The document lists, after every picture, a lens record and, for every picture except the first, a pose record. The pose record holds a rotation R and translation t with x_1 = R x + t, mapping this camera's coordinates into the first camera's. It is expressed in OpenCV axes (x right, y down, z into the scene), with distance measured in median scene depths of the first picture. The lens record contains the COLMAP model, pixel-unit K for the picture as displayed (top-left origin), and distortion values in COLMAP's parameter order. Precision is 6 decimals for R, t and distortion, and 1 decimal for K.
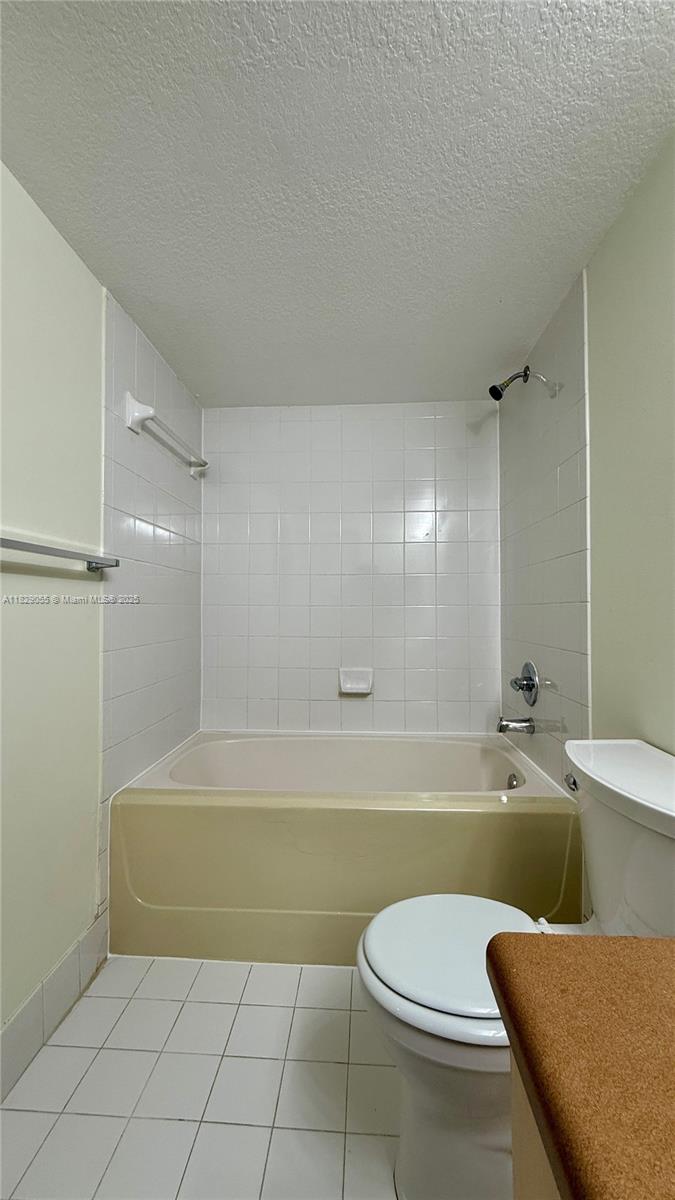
lens RADIAL K [[481.0, 0, 337.7], [0, 481.0, 597.2], [0, 0, 1]] dist [0.000466, 0.000242]
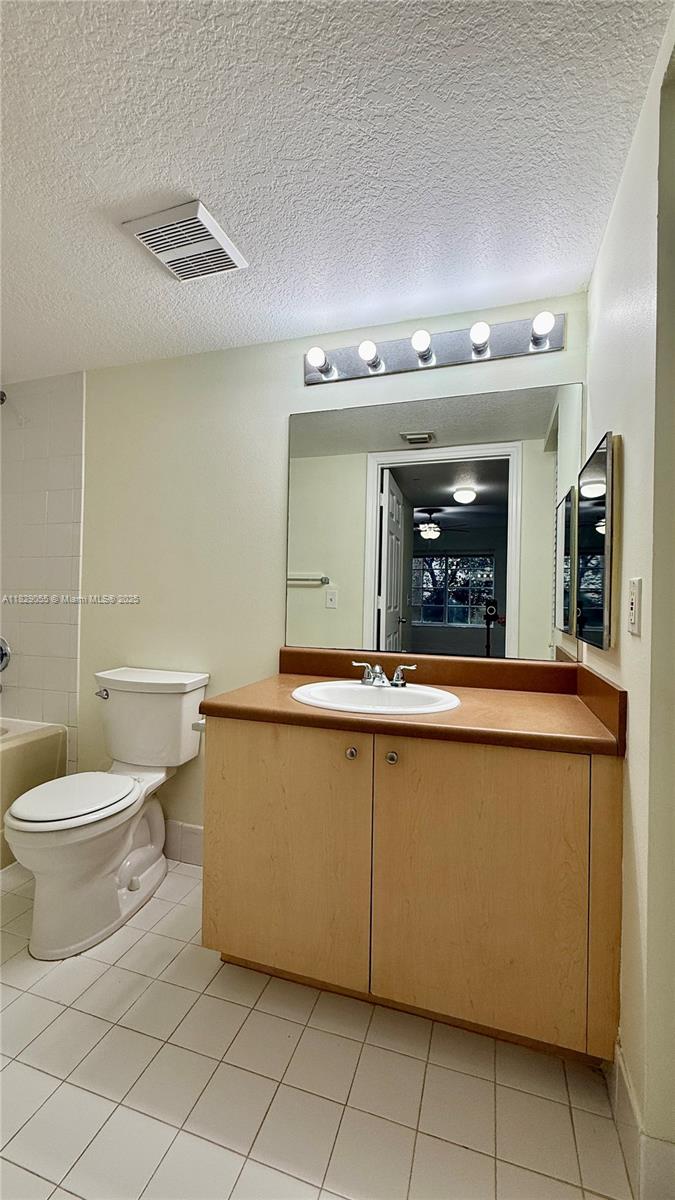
lens RADIAL K [[481.0, 0, 337.7], [0, 481.0, 597.2], [0, 0, 1]] dist [0.000466, 0.000242]
pose [[0.253790, 0.010325, 0.967204, -0.504597], [-0.041340, 0.999145, 0.000182, -0.000953], [-0.966375, -0.040031, 0.254000, -0.127356]]
